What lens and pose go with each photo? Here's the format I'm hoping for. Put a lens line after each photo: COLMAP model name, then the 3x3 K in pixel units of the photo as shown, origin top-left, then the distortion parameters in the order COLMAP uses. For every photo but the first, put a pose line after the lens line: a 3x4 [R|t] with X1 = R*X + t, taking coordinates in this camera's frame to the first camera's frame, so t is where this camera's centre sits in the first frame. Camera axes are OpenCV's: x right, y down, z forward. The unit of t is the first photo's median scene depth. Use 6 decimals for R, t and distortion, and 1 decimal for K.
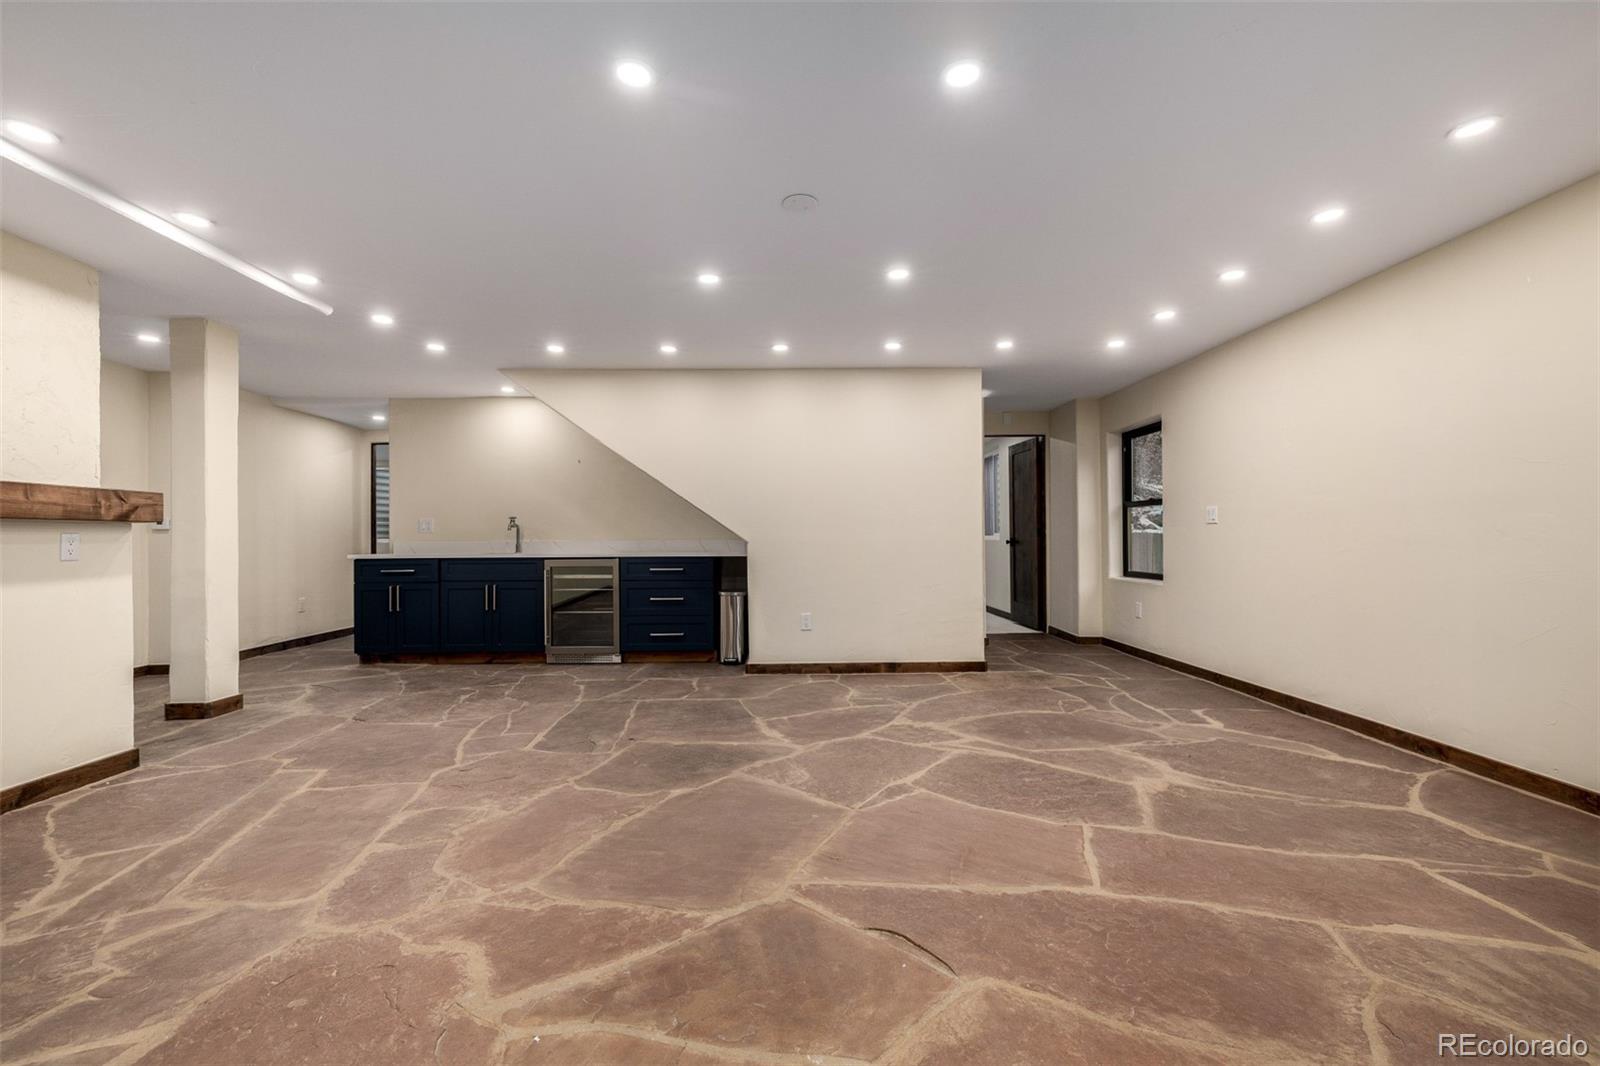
lens RADIAL K [[669.1, 0, 798.9], [0, 669.1, 535.2], [0, 0, 1]] dist [0.000986, -0.000364]
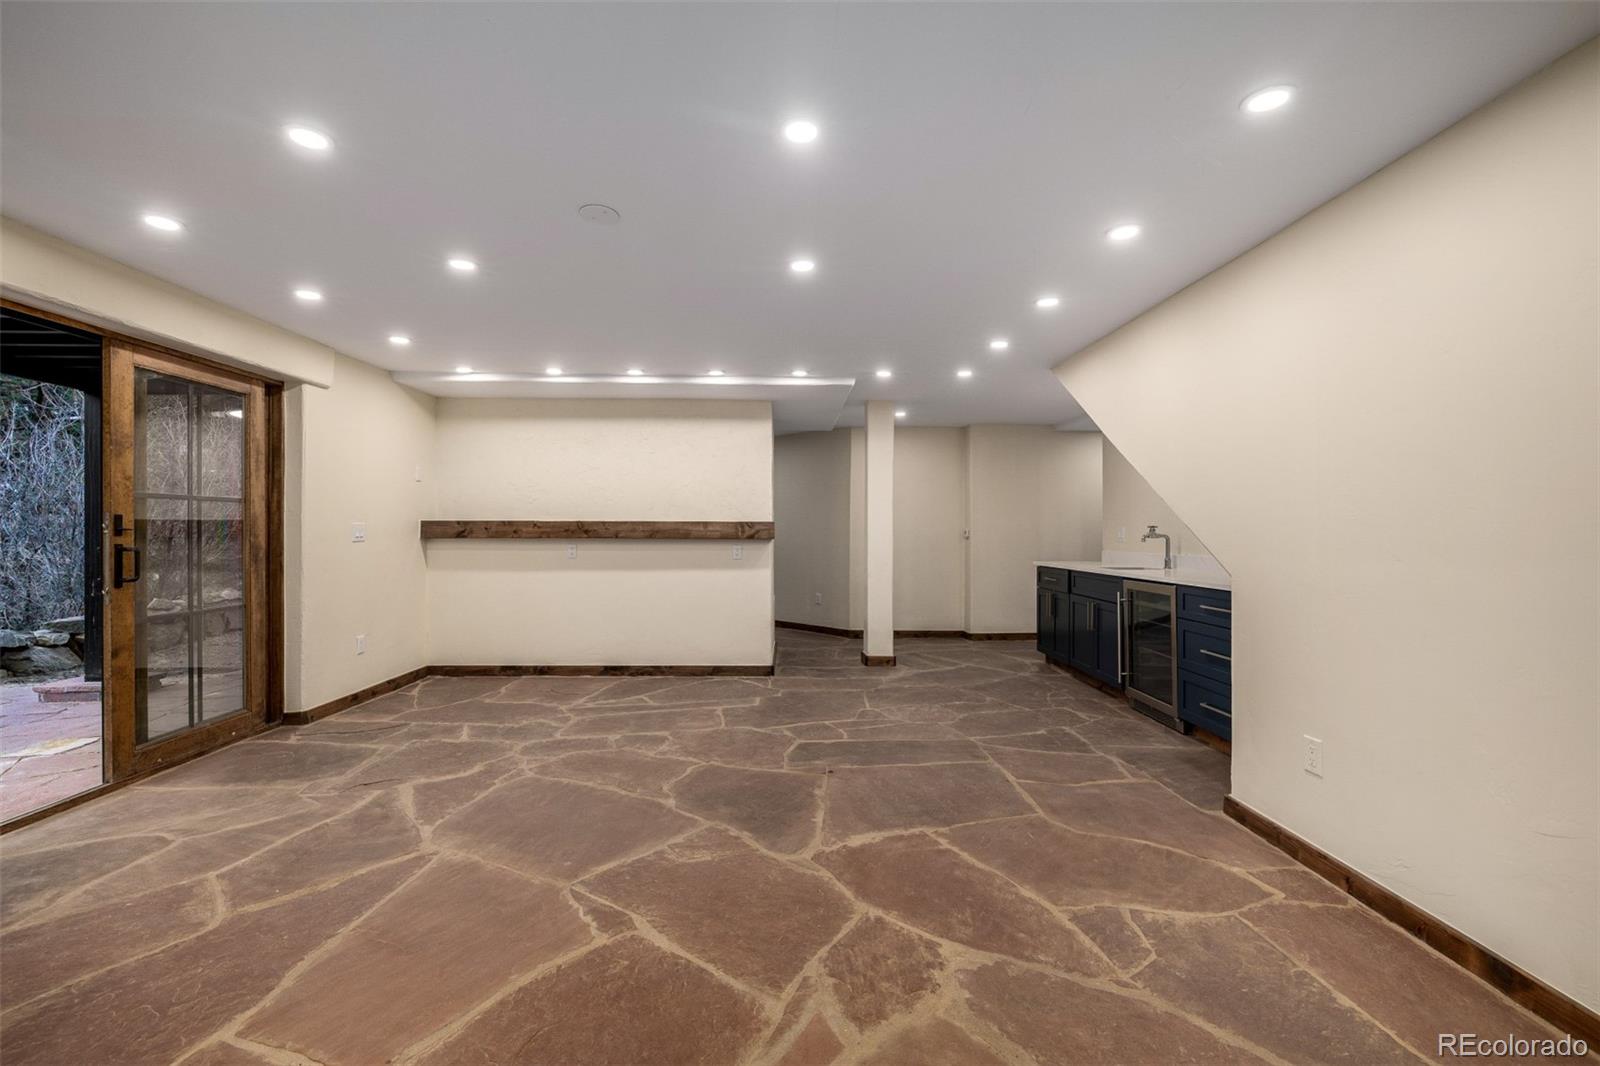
lens RADIAL K [[669.1, 0, 798.9], [0, 669.1, 535.2], [0, 0, 1]] dist [0.000986, -0.000364]
pose [[0.004916, 0.011179, -0.999925, 0.874291], [0.001627, 0.999936, 0.011187, -0.054113], [0.999987, -0.001682, 0.004898, 1.185276]]
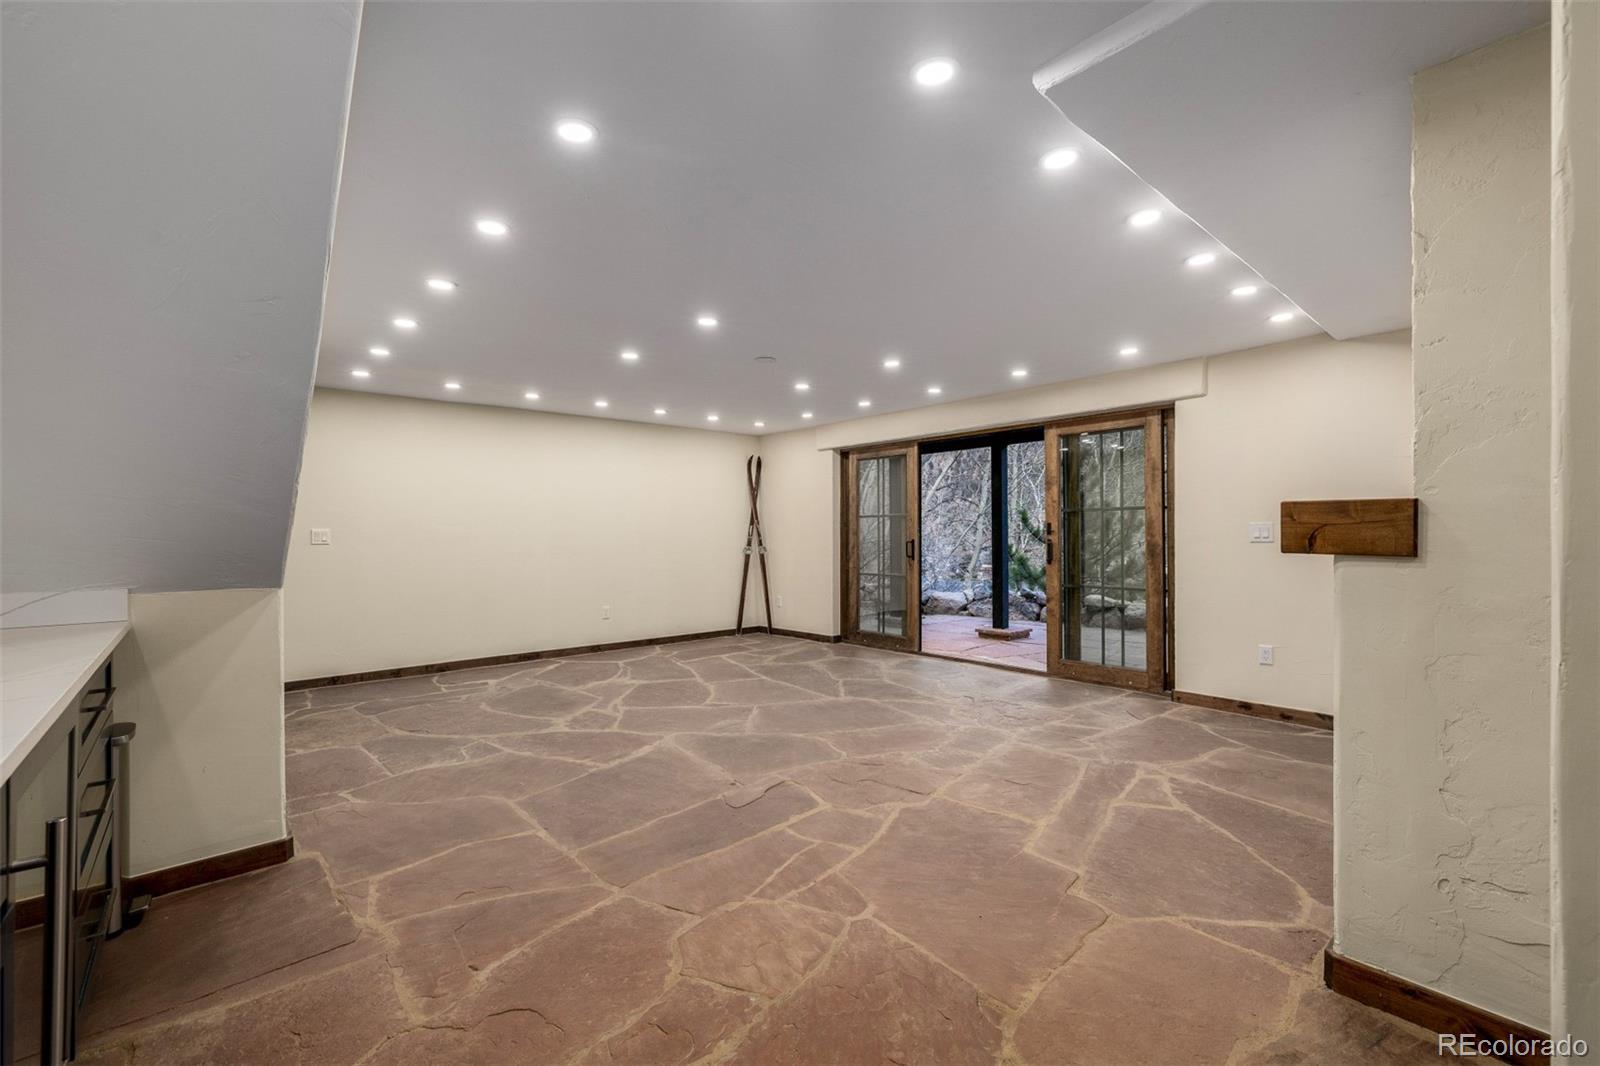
lens RADIAL K [[669.1, 0, 798.9], [0, 669.1, 535.2], [0, 0, 1]] dist [0.000986, -0.000364]
pose [[-0.648172, 0.007403, 0.761458, -1.258959], [0.006487, 0.999970, -0.004200, -0.039105], [-0.761466, 0.002217, -0.648201, 1.901738]]
